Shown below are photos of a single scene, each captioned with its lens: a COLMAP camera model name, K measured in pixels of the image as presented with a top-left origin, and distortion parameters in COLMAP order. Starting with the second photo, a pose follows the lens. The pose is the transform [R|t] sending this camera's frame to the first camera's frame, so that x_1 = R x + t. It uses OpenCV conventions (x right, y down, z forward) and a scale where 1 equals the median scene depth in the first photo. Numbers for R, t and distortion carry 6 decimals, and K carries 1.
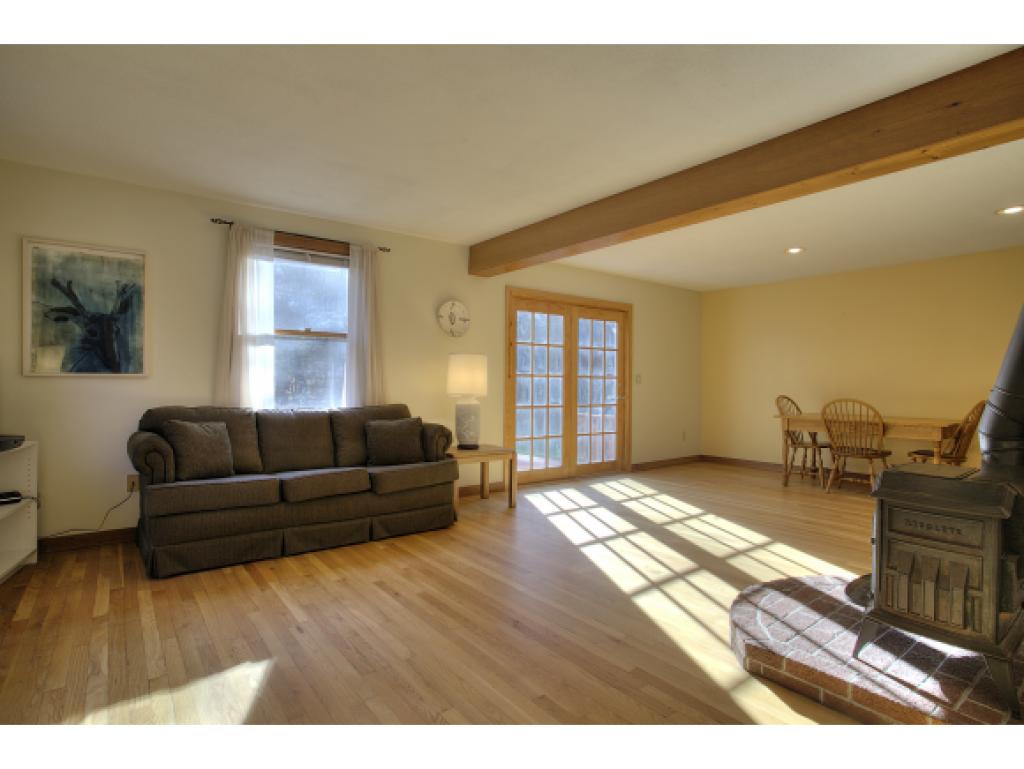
lens RADIAL K [[545.4, 0, 514.6], [0, 545.4, 387.4], [0, 0, 1]] dist [0.003811, 0.001224]
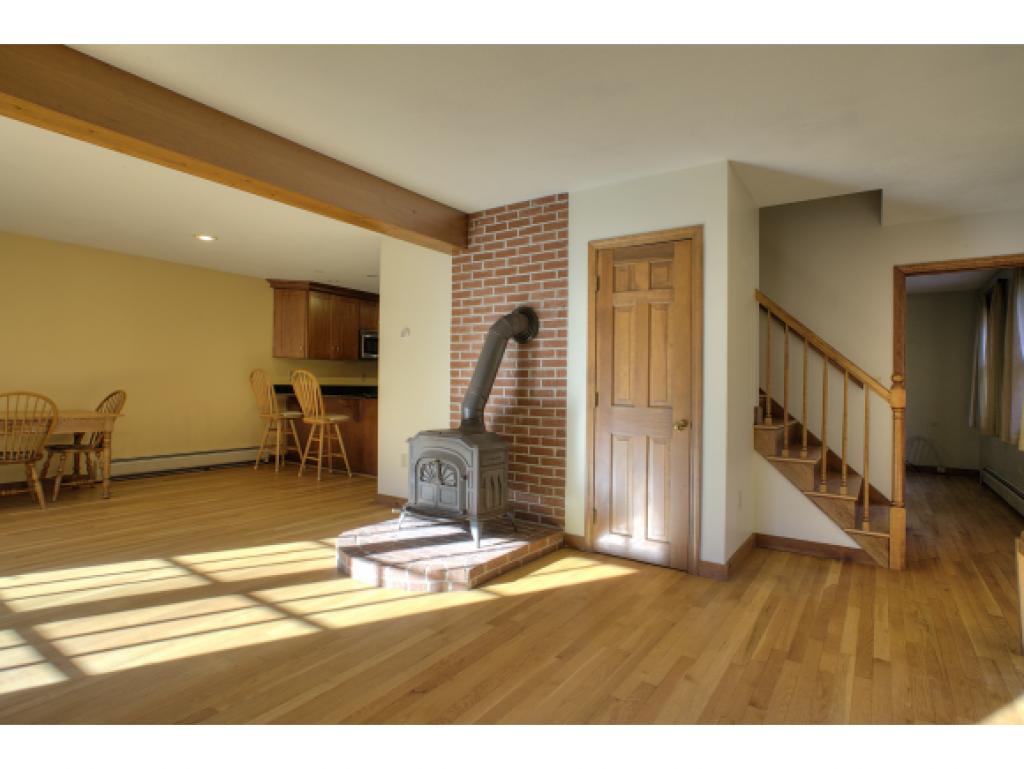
lens RADIAL K [[545.4, 0, 512.8], [0, 545.4, 384.8], [0, 0, 1]] dist [0.003811, 0.001224]
pose [[-0.322624, -0.006179, 0.946507, -0.535666], [-0.017281, 0.999850, 0.000637, -0.003244], [-0.946369, -0.016151, -0.322683, 0.786393]]
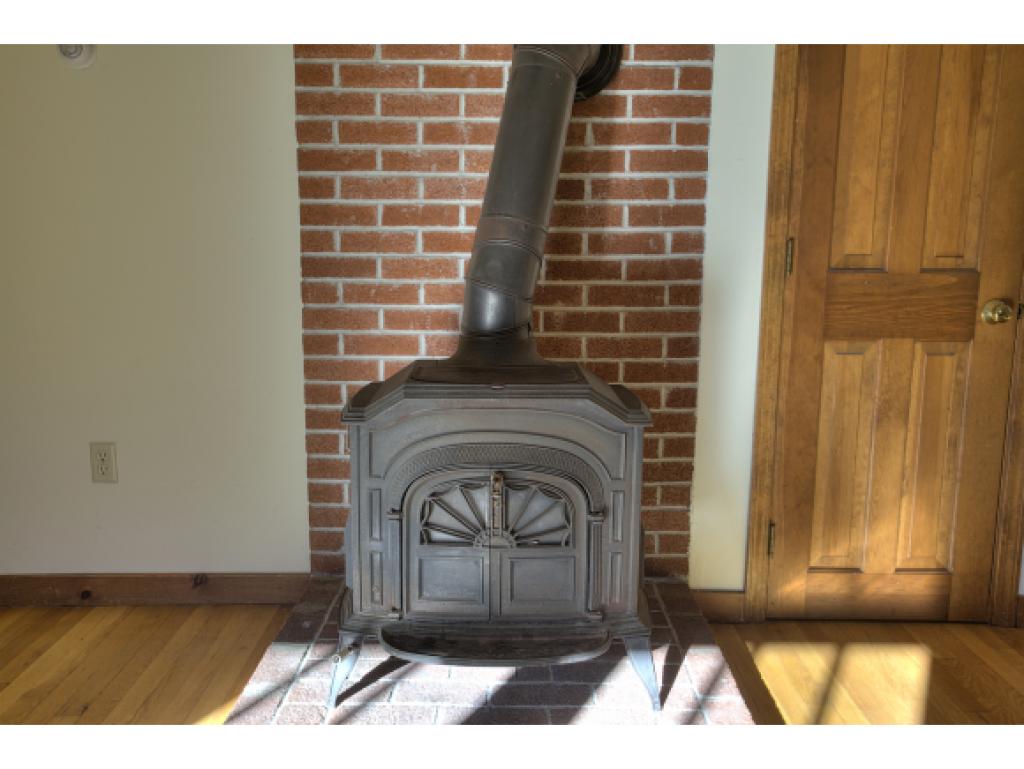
lens RADIAL K [[939.7, 0, 512.1], [0, 939.7, 379.4], [0, 0, 1]] dist [0.031444, 0.000000]
pose [[-0.807520, -0.105052, 0.580410, 0.119223], [-0.008610, 0.986006, 0.166484, -0.002744], [-0.589777, 0.129442, -0.797125, 0.994411]]
